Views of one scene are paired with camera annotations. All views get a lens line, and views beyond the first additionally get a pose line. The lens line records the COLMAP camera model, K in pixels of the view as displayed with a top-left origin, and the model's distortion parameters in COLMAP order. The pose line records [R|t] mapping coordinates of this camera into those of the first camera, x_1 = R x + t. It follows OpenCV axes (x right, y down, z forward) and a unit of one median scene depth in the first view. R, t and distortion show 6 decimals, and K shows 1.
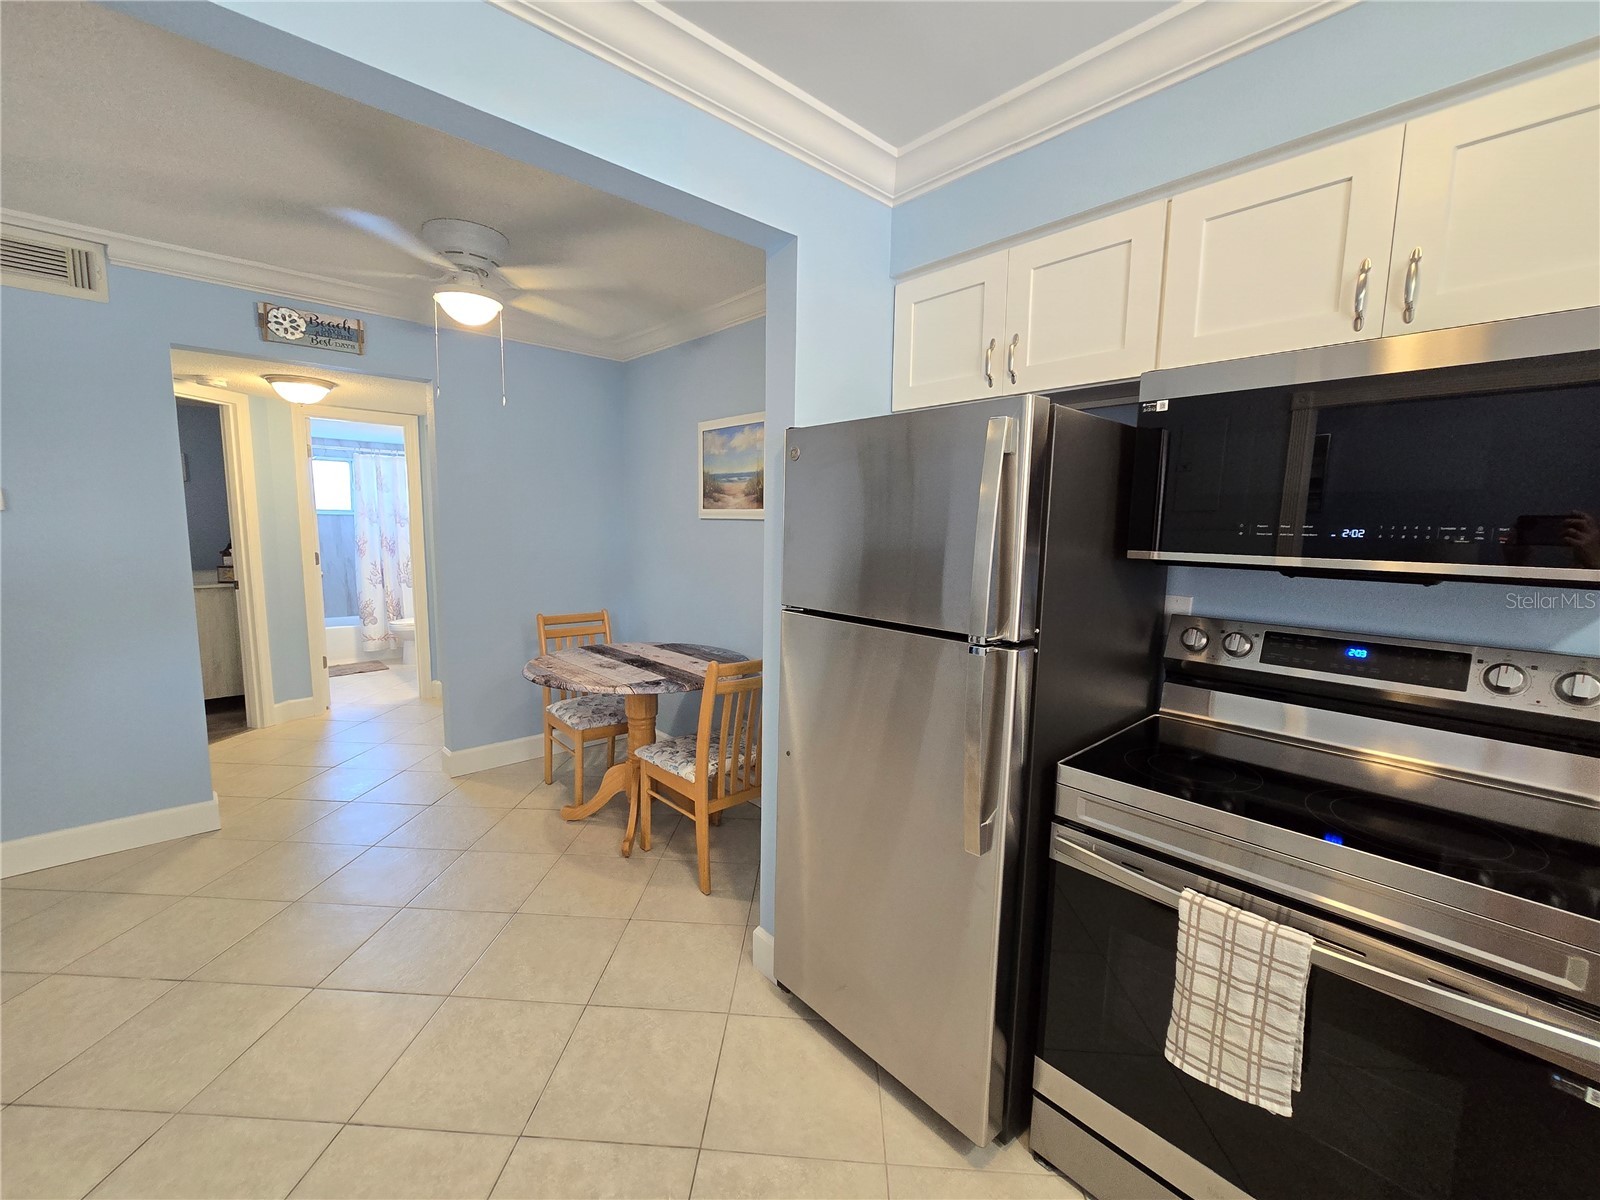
lens RADIAL K [[658.0, 0, 790.5], [0, 658.0, 605.8], [0, 0, 1]] dist [-0.003393, 0.000536]
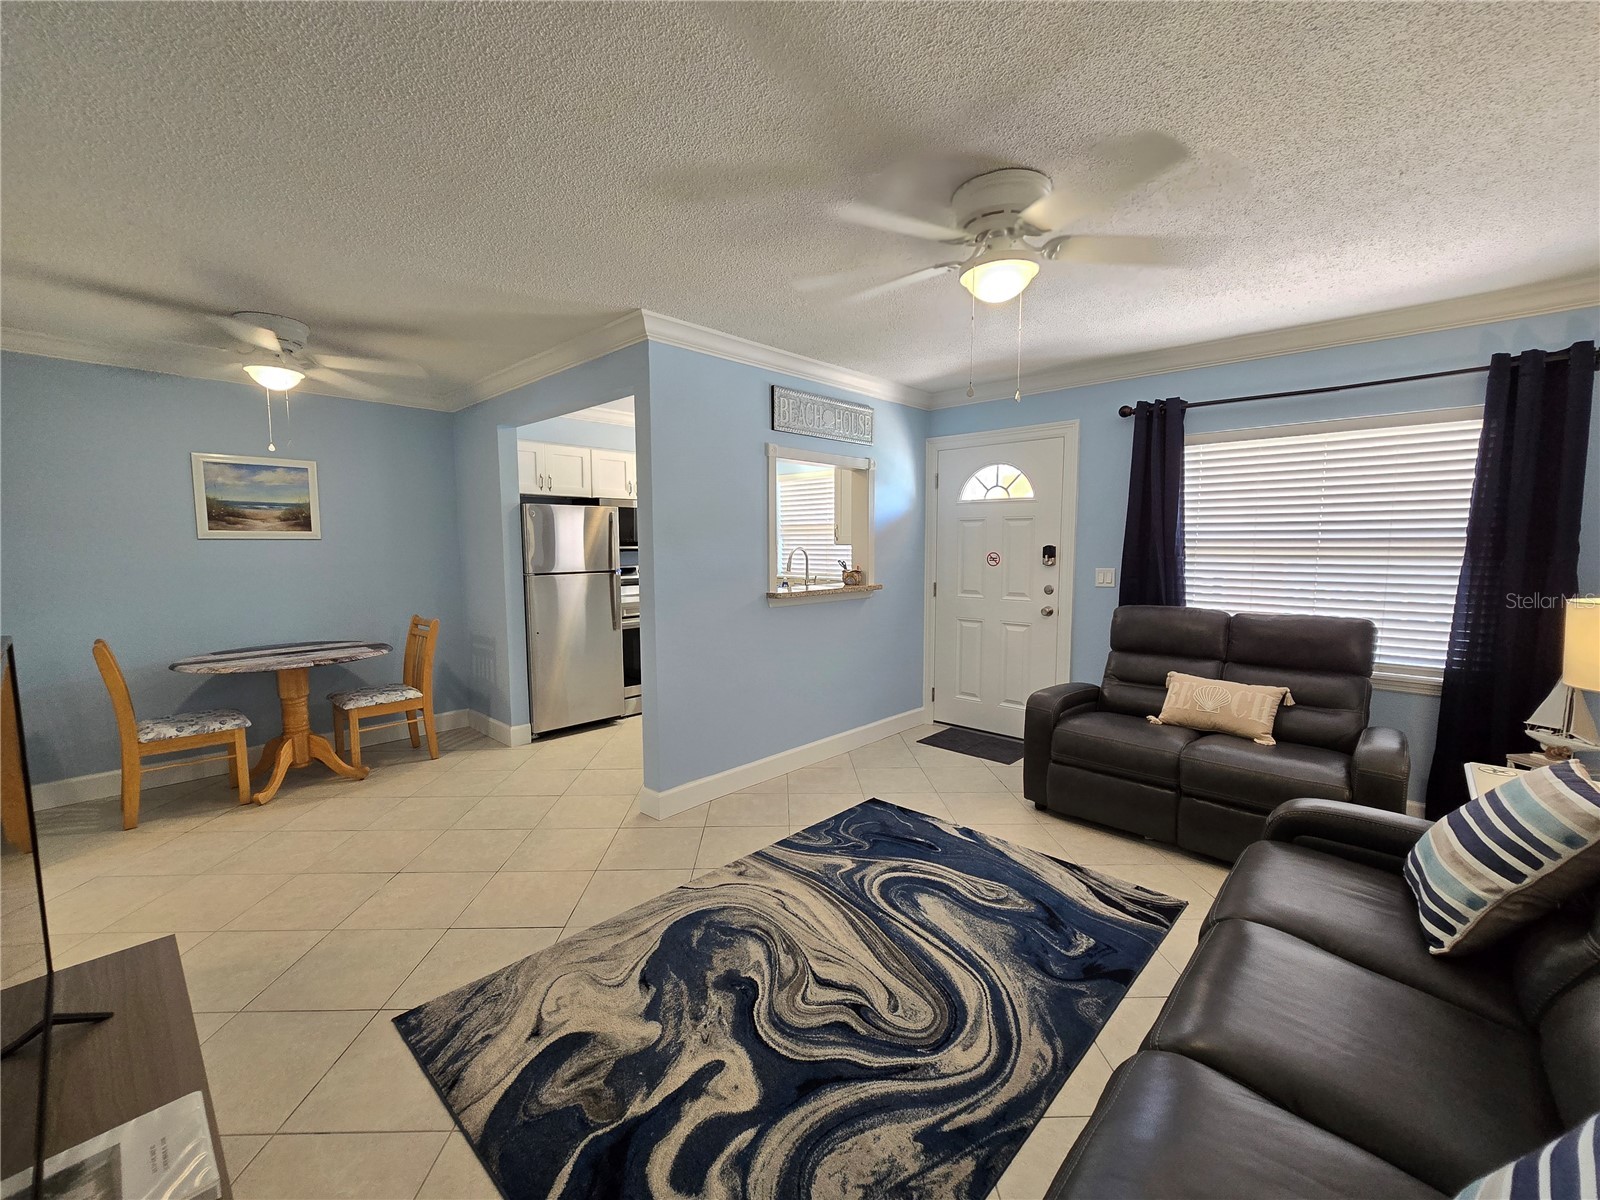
lens RADIAL K [[658.0, 0, 793.7], [0, 658.0, 604.0], [0, 0, 1]] dist [-0.003393, 0.000536]
pose [[-0.086996, -0.111124, 0.989991, -2.276219], [0.125757, 0.984584, 0.121568, -0.057192], [-0.988239, 0.135075, -0.071680, 0.186814]]
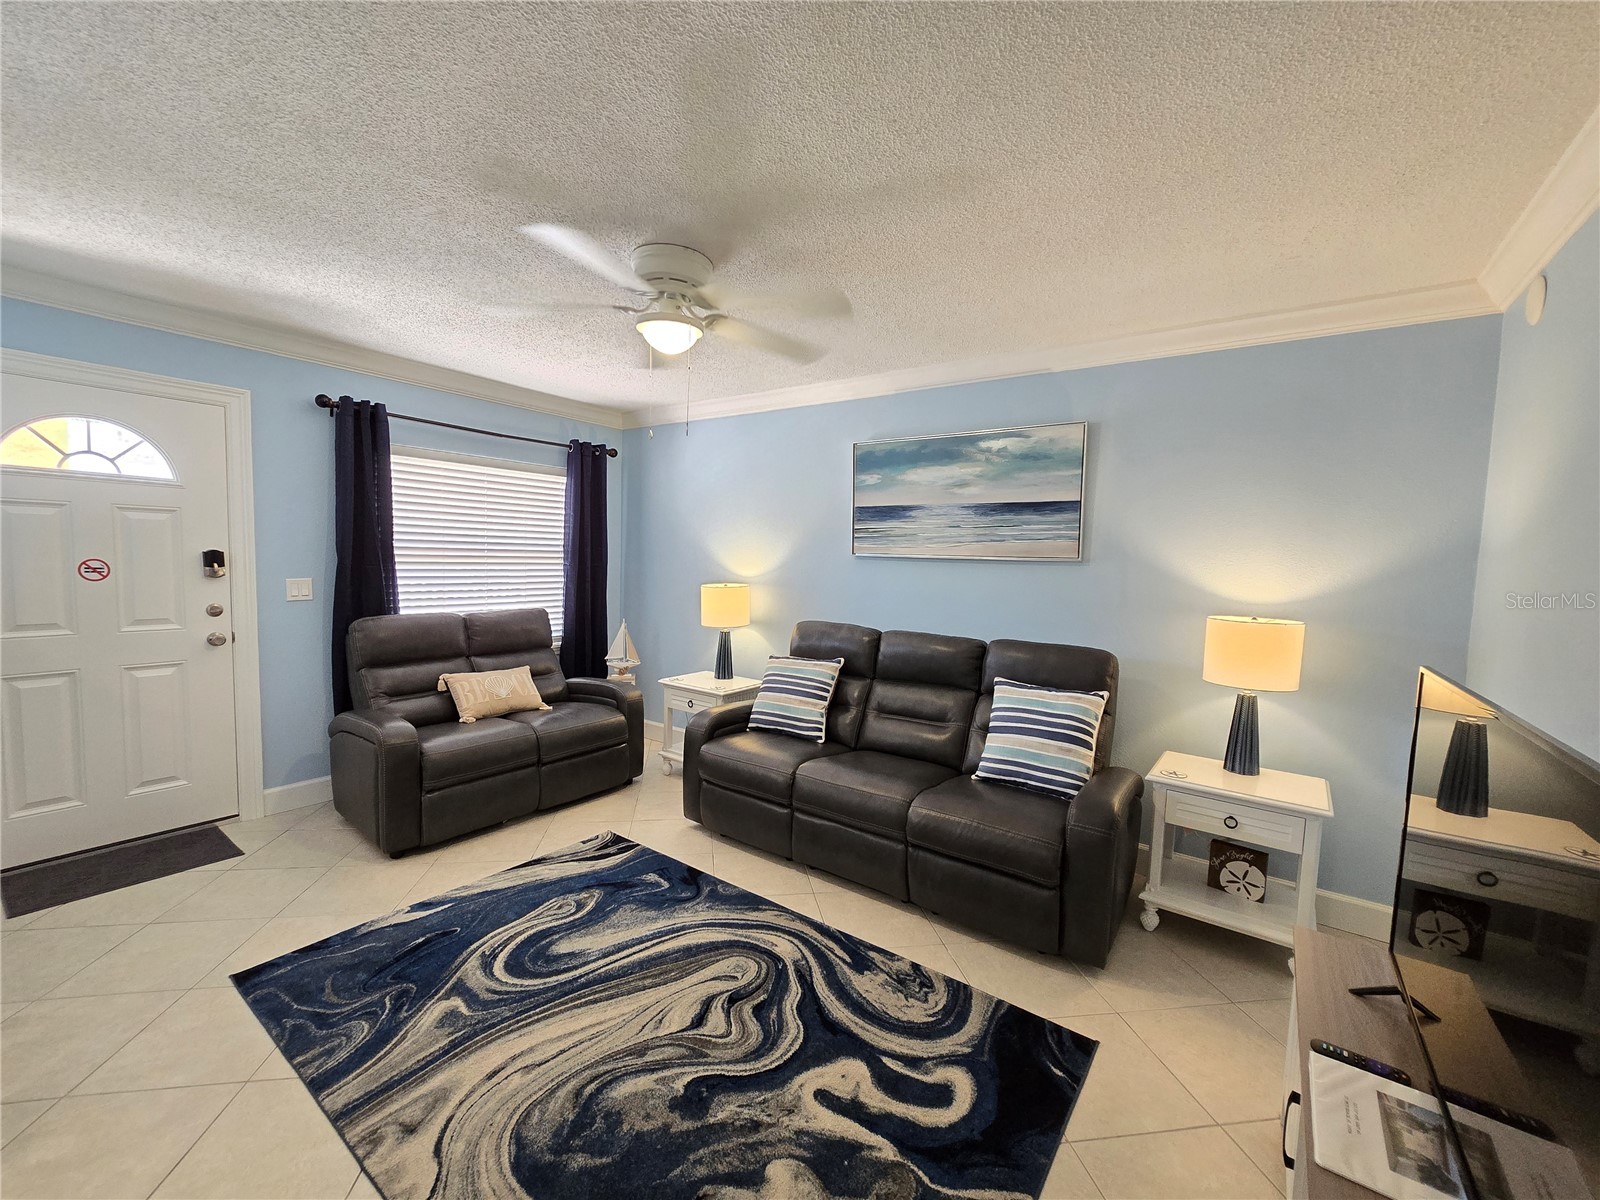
lens RADIAL K [[658.0, 0, 792.3], [0, 658.0, 604.0], [0, 0, 1]] dist [-0.003393, 0.000536]
pose [[-0.977467, -0.031155, -0.208777, -1.248926], [-0.072348, 0.978588, 0.192693, -0.155905], [0.198303, 0.203456, -0.958792, 0.985596]]
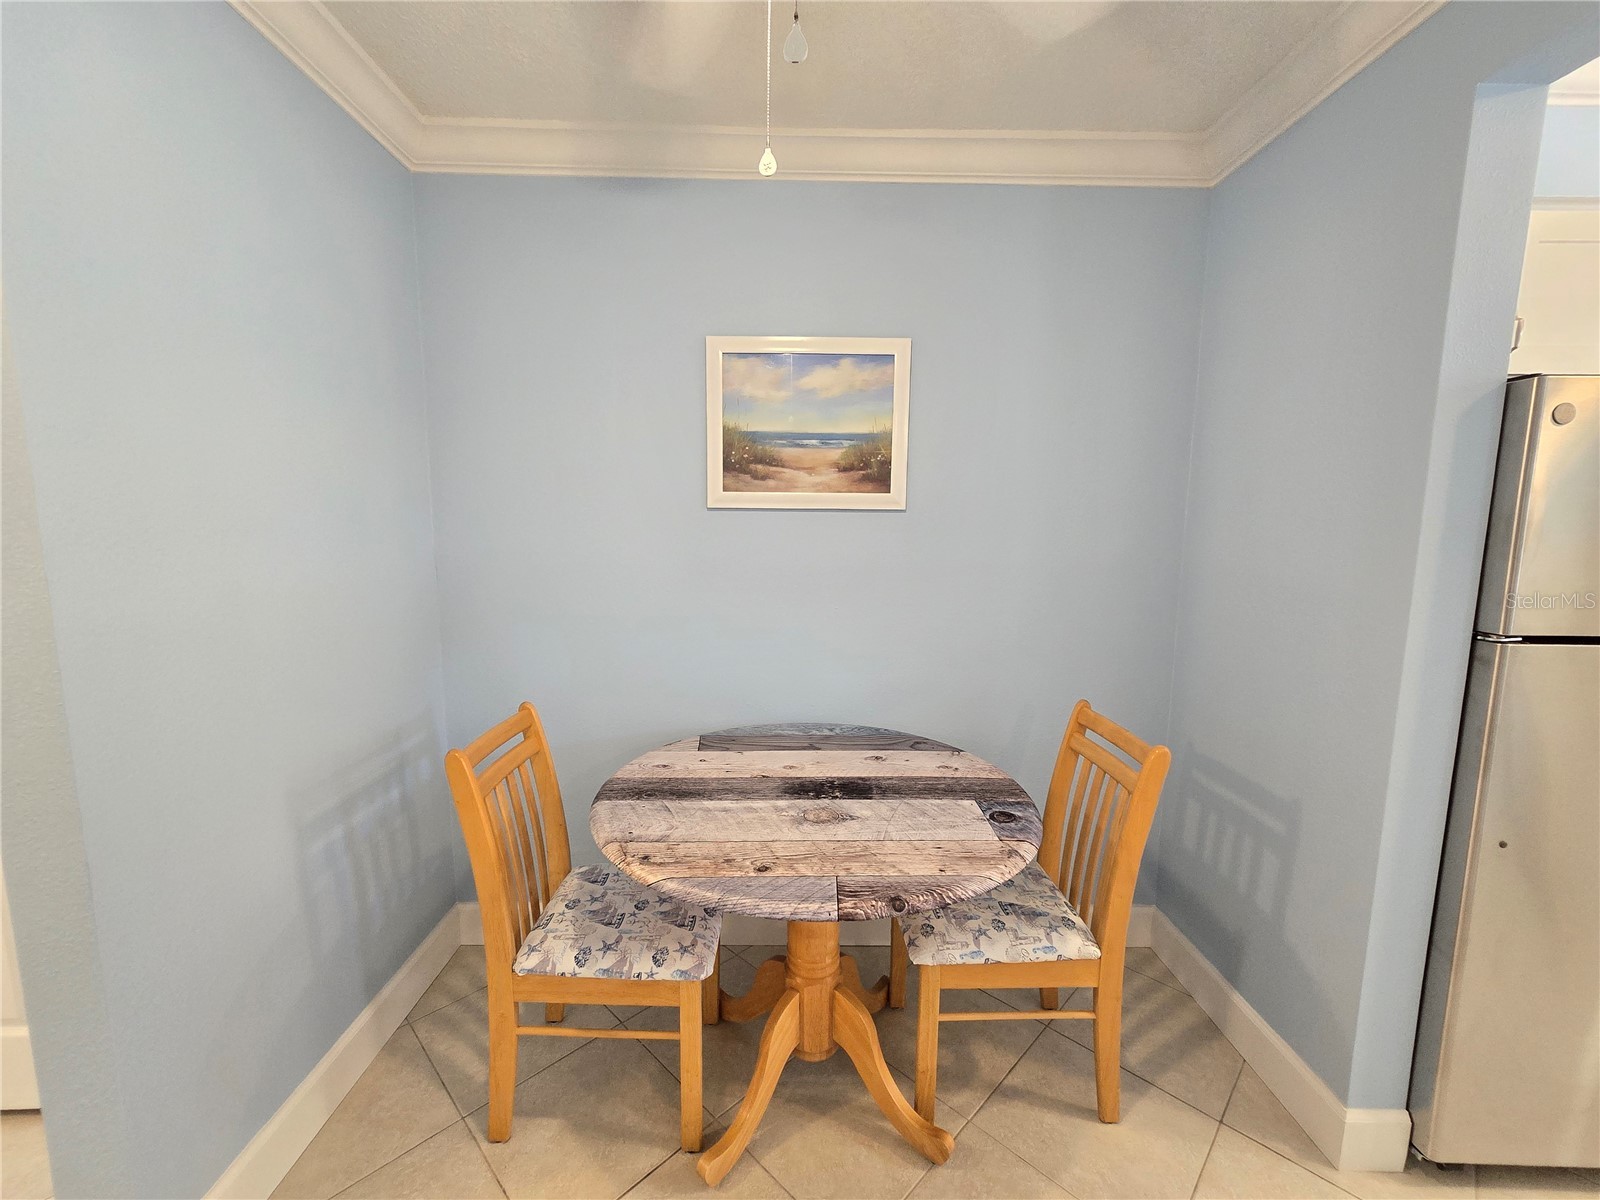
lens RADIAL K [[658.0, 0, 793.7], [0, 658.0, 605.1], [0, 0, 1]] dist [-0.003393, 0.000536]
pose [[0.660756, -0.110097, 0.742483, -0.893422], [0.098182, 0.993363, 0.059924, -0.131280], [-0.744152, 0.033304, 0.667179, 0.978166]]
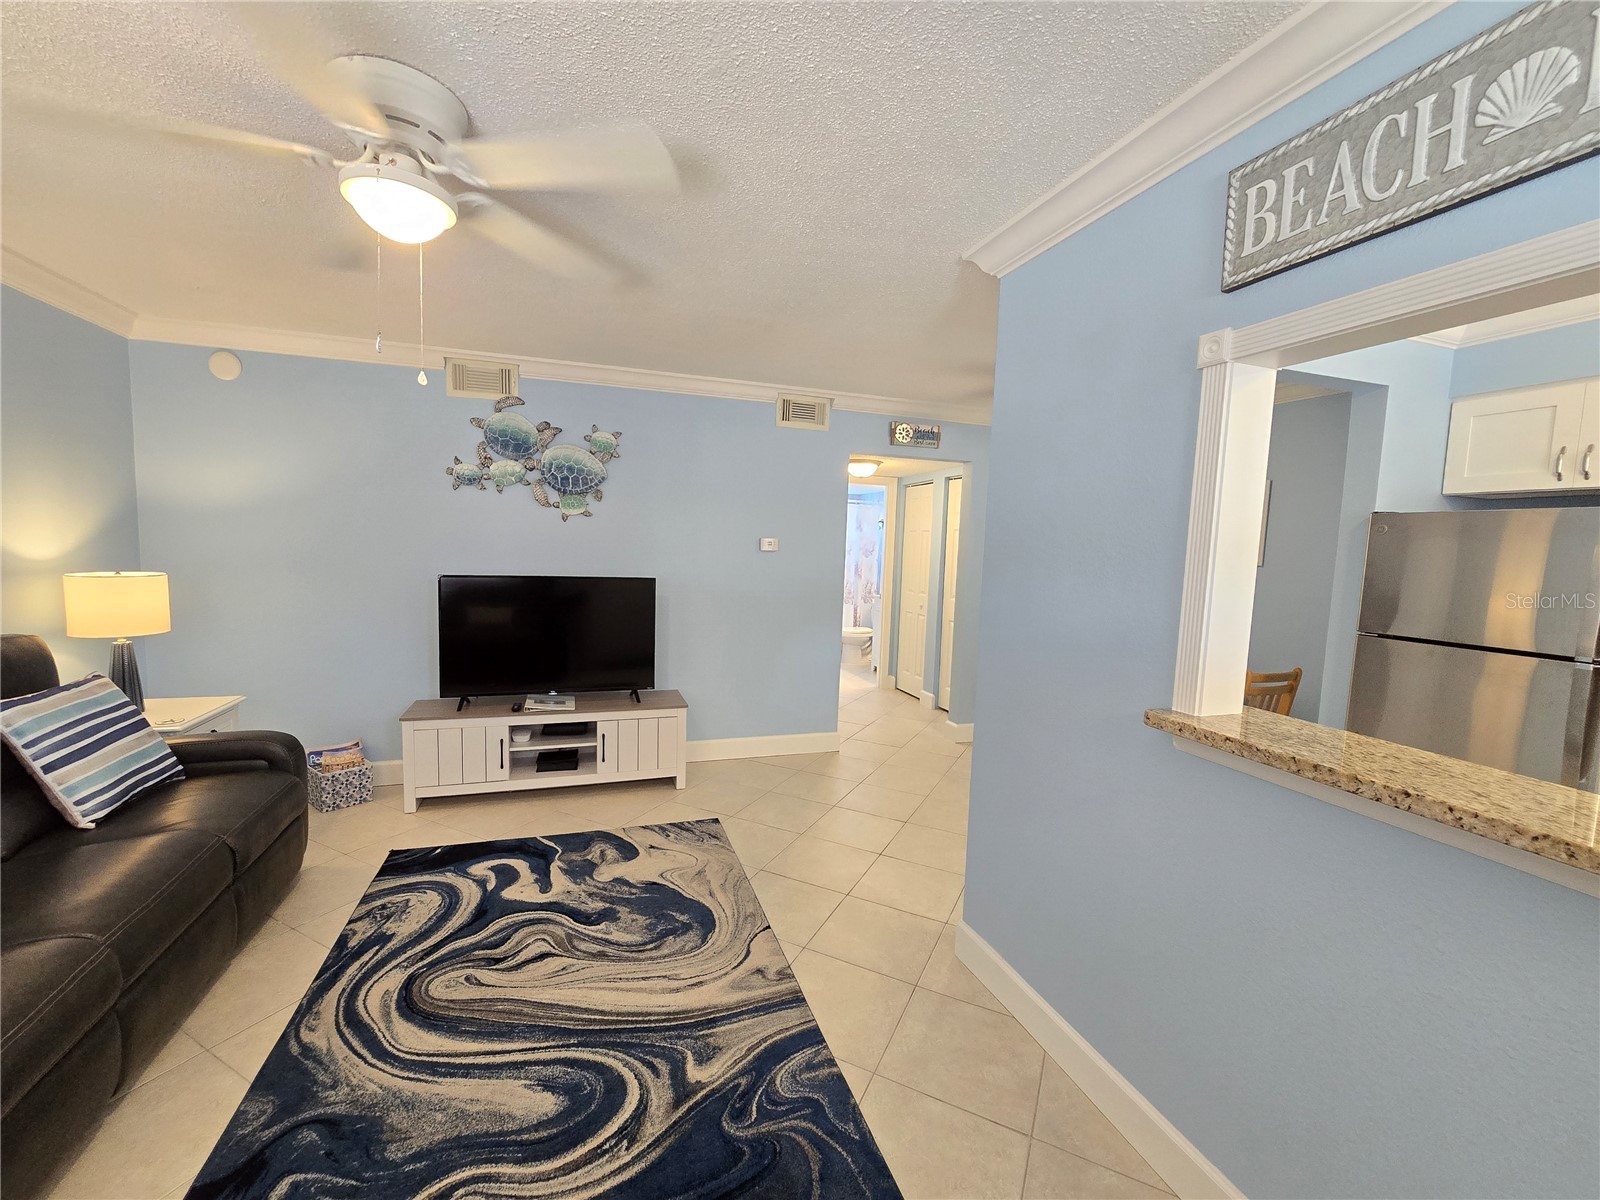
lens RADIAL K [[658.0, 0, 791.6], [0, 658.0, 605.4], [0, 0, 1]] dist [-0.003393, 0.000536]
pose [[0.918740, 0.051117, -0.391541, -0.538528], [-0.067453, 0.997328, -0.028072, 0.059447], [0.389060, 0.052201, 0.919732, -0.749113]]
